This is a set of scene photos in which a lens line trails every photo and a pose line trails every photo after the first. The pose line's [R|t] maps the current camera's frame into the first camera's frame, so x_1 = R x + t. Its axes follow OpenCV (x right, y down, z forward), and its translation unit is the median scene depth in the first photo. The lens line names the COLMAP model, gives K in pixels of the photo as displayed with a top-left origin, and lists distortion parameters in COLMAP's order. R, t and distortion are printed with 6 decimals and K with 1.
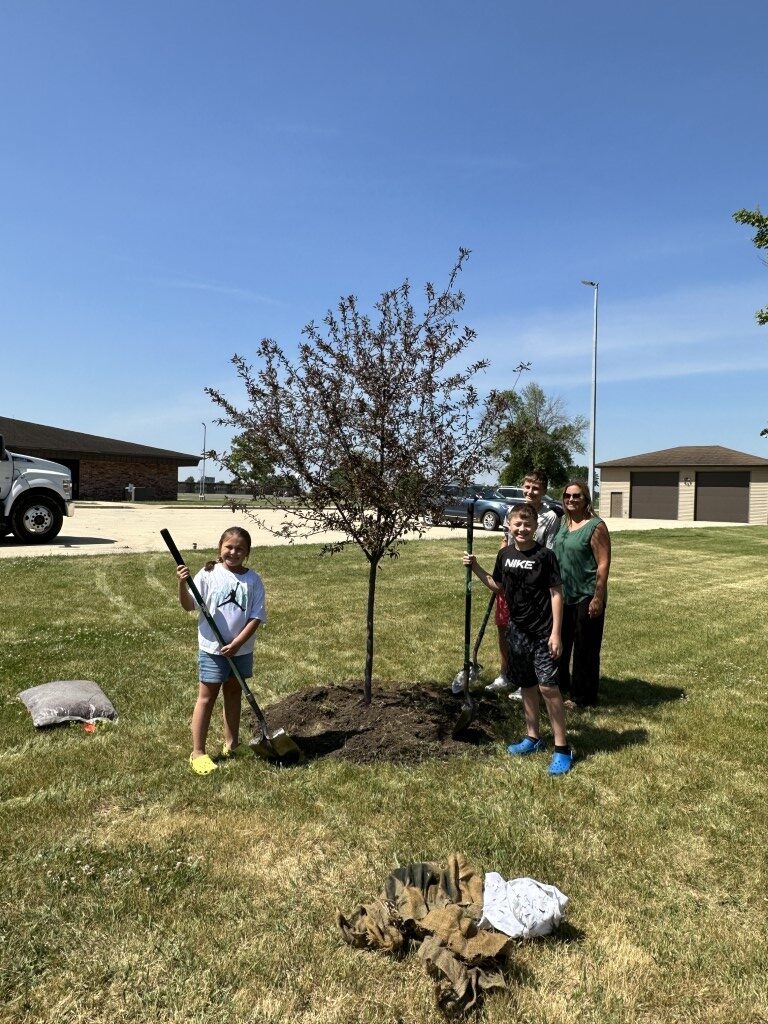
lens RADIAL K [[689.1, 0, 381.4], [0, 689.1, 509.6], [0, 0, 1]] dist [-0.000429, 0.002737]
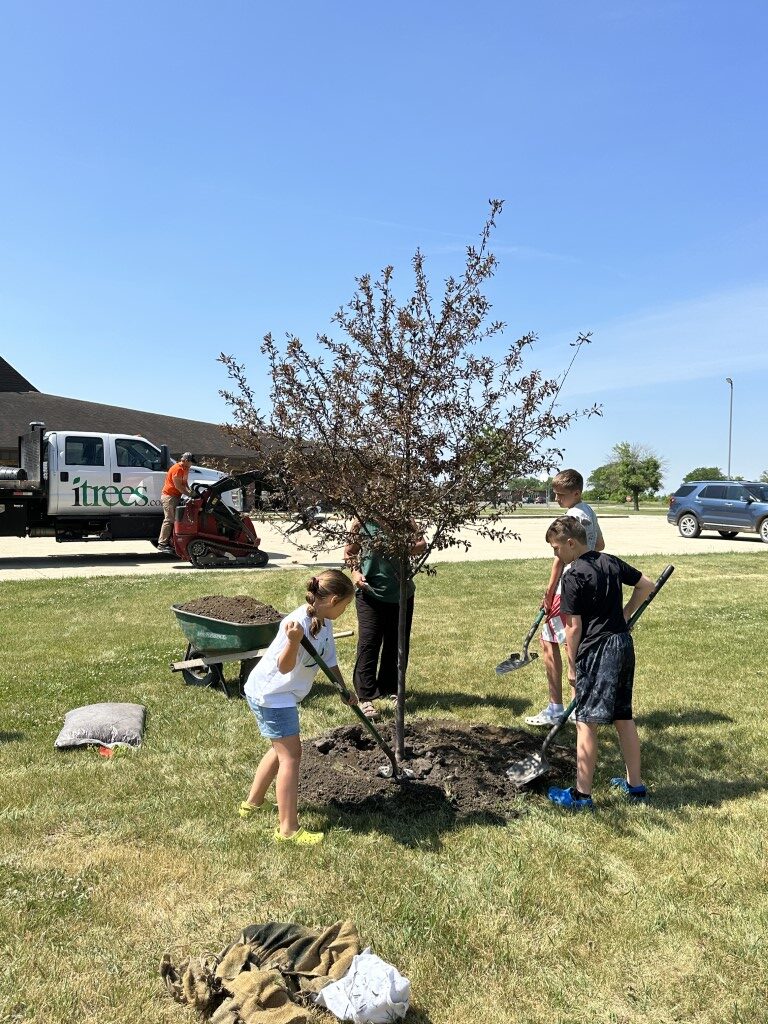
lens RADIAL K [[836.2, 0, 383.8], [0, 836.2, 513.7], [0, 0, 1]] dist [0.042471, -0.008467]
pose [[0.948838, -0.017513, -0.315276, 0.319767], [0.015584, 0.999841, -0.008638, 0.000901], [0.315377, 0.003283, 0.948961, 0.007716]]
